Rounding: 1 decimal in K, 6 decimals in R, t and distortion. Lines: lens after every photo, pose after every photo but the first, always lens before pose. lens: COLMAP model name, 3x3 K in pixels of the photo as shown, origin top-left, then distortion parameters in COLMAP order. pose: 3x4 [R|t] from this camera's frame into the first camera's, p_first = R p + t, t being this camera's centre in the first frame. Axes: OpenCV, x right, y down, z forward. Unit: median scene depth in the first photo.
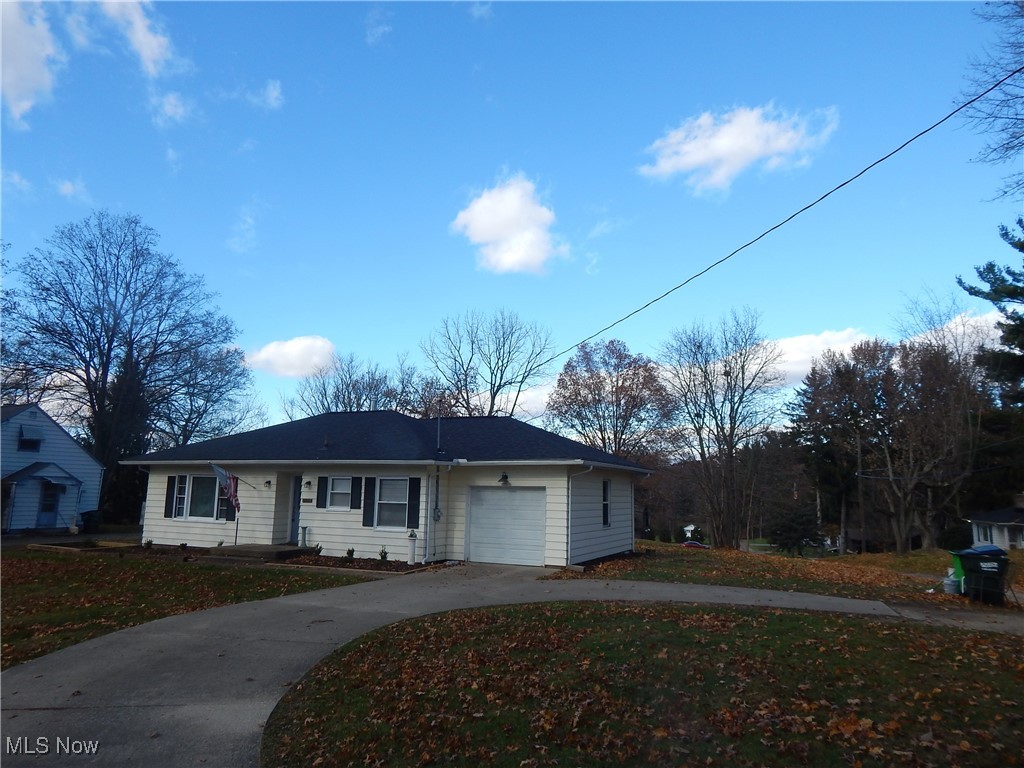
lens RADIAL K [[683.6, 0, 512.0], [0, 683.6, 384.0], [0, 0, 1]] dist [-0.001872, -0.001850]
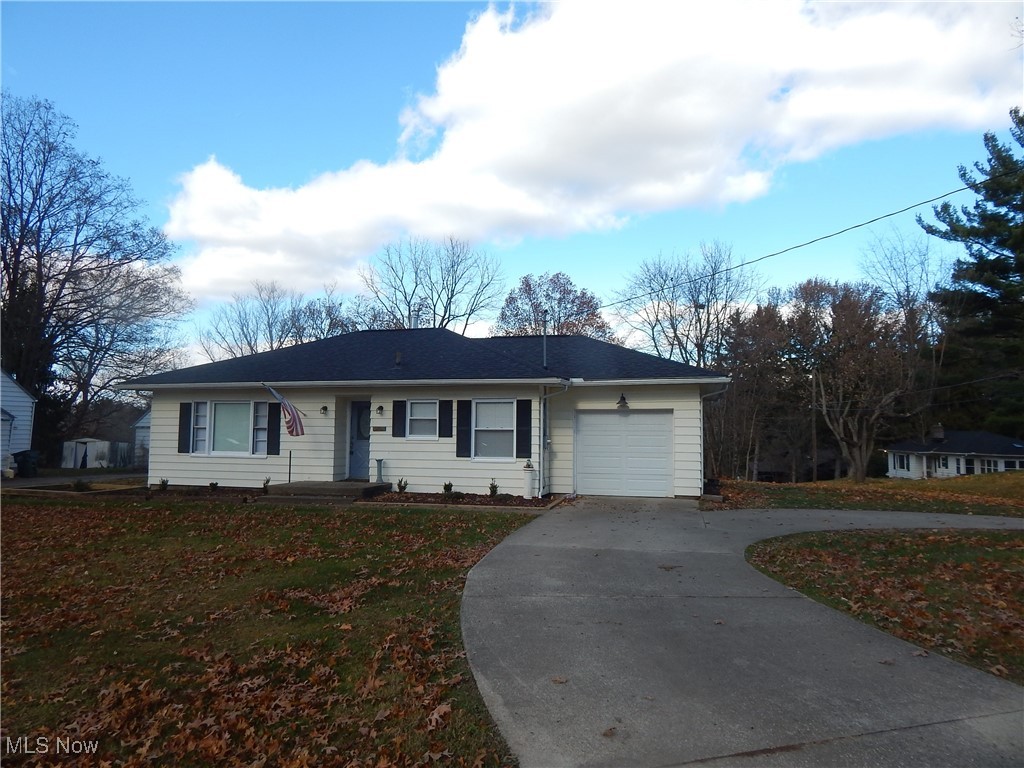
lens RADIAL K [[683.6, 0, 512.0], [0, 683.6, 384.0], [0, 0, 1]] dist [-0.001872, -0.001850]
pose [[0.987333, 0.000372, 0.158659, -0.271599], [-0.014016, 0.996292, 0.084886, 0.041651], [-0.158039, -0.086034, 0.983678, 0.149578]]
